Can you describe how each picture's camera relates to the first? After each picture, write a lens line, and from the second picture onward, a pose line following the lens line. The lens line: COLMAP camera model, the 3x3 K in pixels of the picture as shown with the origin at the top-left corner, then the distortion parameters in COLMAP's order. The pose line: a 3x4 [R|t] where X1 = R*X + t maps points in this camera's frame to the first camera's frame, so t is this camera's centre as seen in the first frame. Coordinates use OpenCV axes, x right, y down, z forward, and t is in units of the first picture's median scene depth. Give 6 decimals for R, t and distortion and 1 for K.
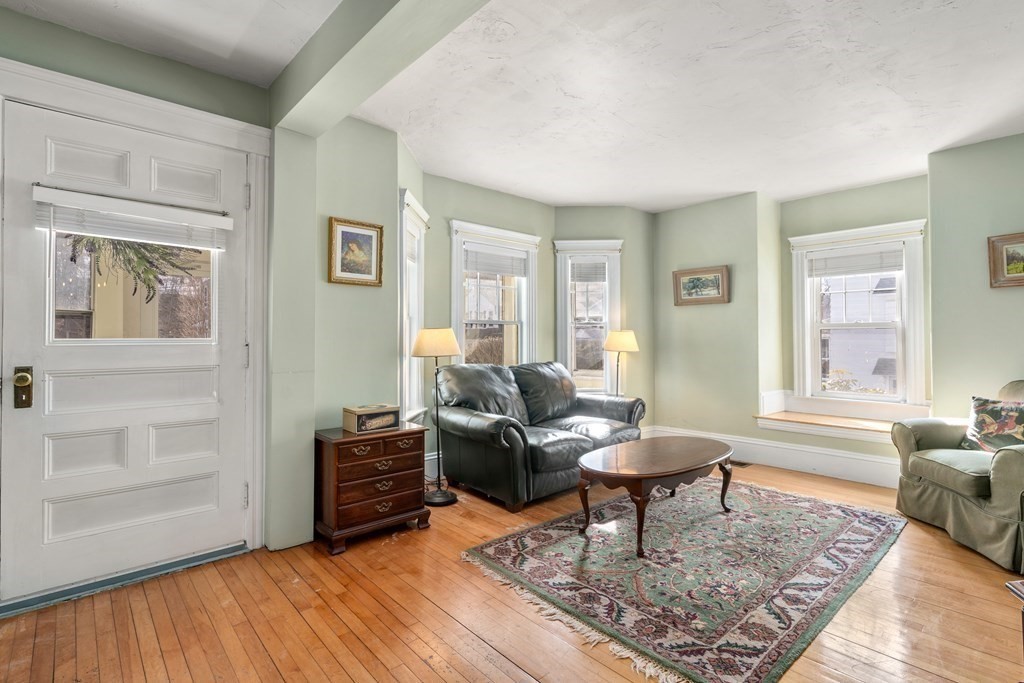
lens RADIAL K [[485.0, 0, 533.9], [0, 485.0, 340.4], [0, 0, 1]] dist [-0.003133, 0.000474]
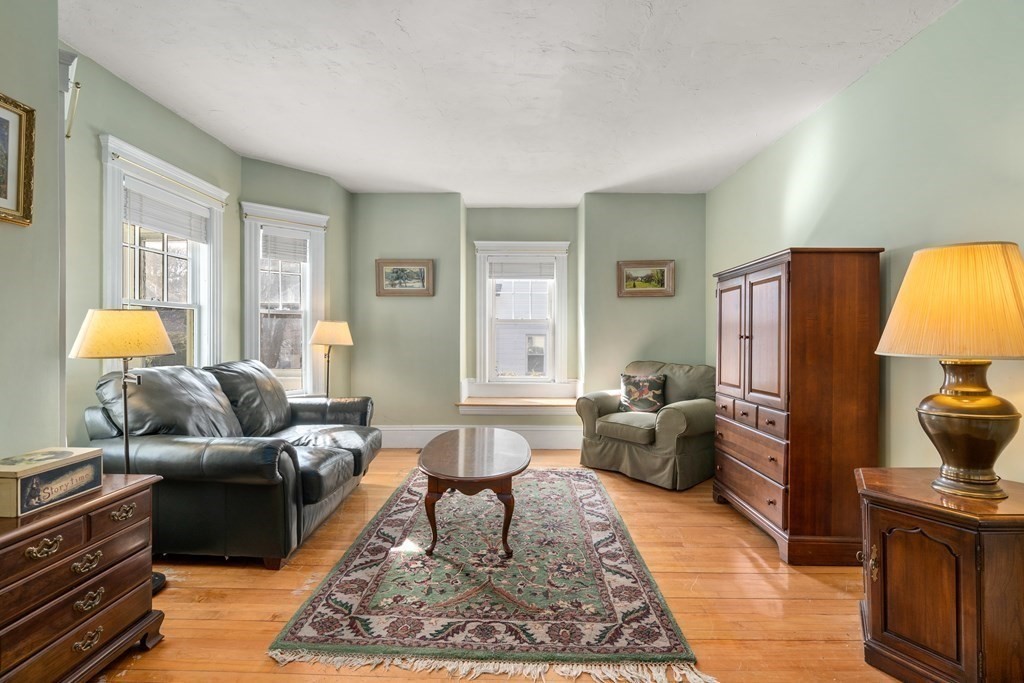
lens RADIAL K [[477.8, 0, 512.0], [0, 477.8, 341.5], [0, 0, 1]] dist [-0.002499, 0.000994]
pose [[0.698947, -0.006942, 0.715140, -0.325162], [-0.004747, 0.999886, 0.014346, 0.004153], [-0.715158, -0.013422, 0.698834, 0.274276]]
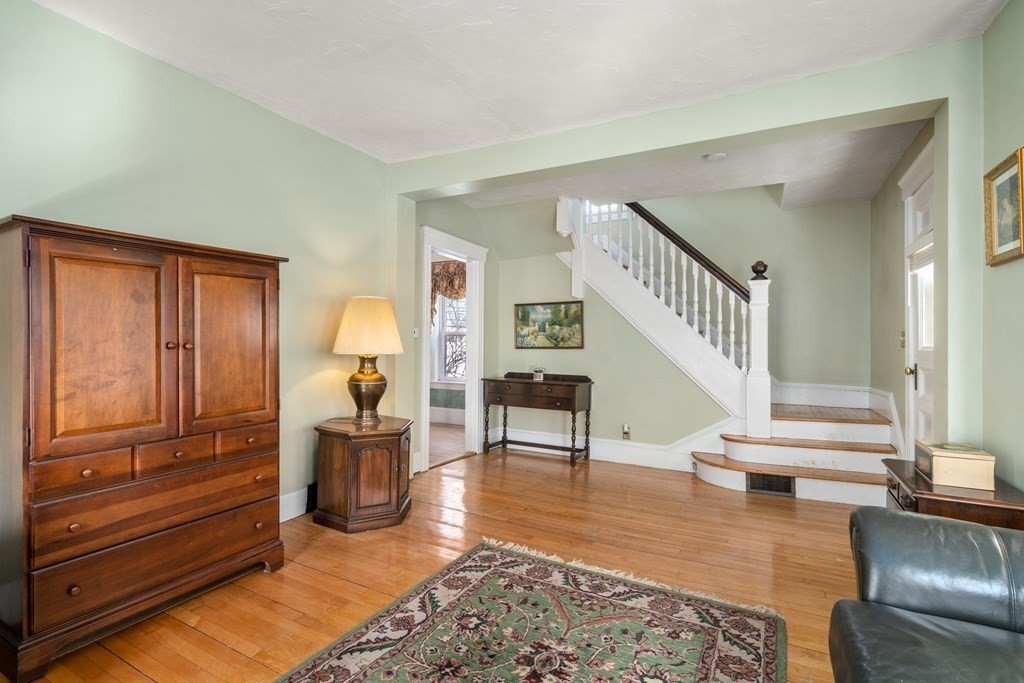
lens RADIAL K [[469.5, 0, 496.0], [0, 469.5, 342.7], [0, 0, 1]] dist [-0.002298, -0.000081]
pose [[-0.964305, -0.006043, -0.264724, 0.440370], [-0.007246, 0.999967, 0.003568, -0.008884], [0.264694, 0.005358, -0.964318, 1.395814]]
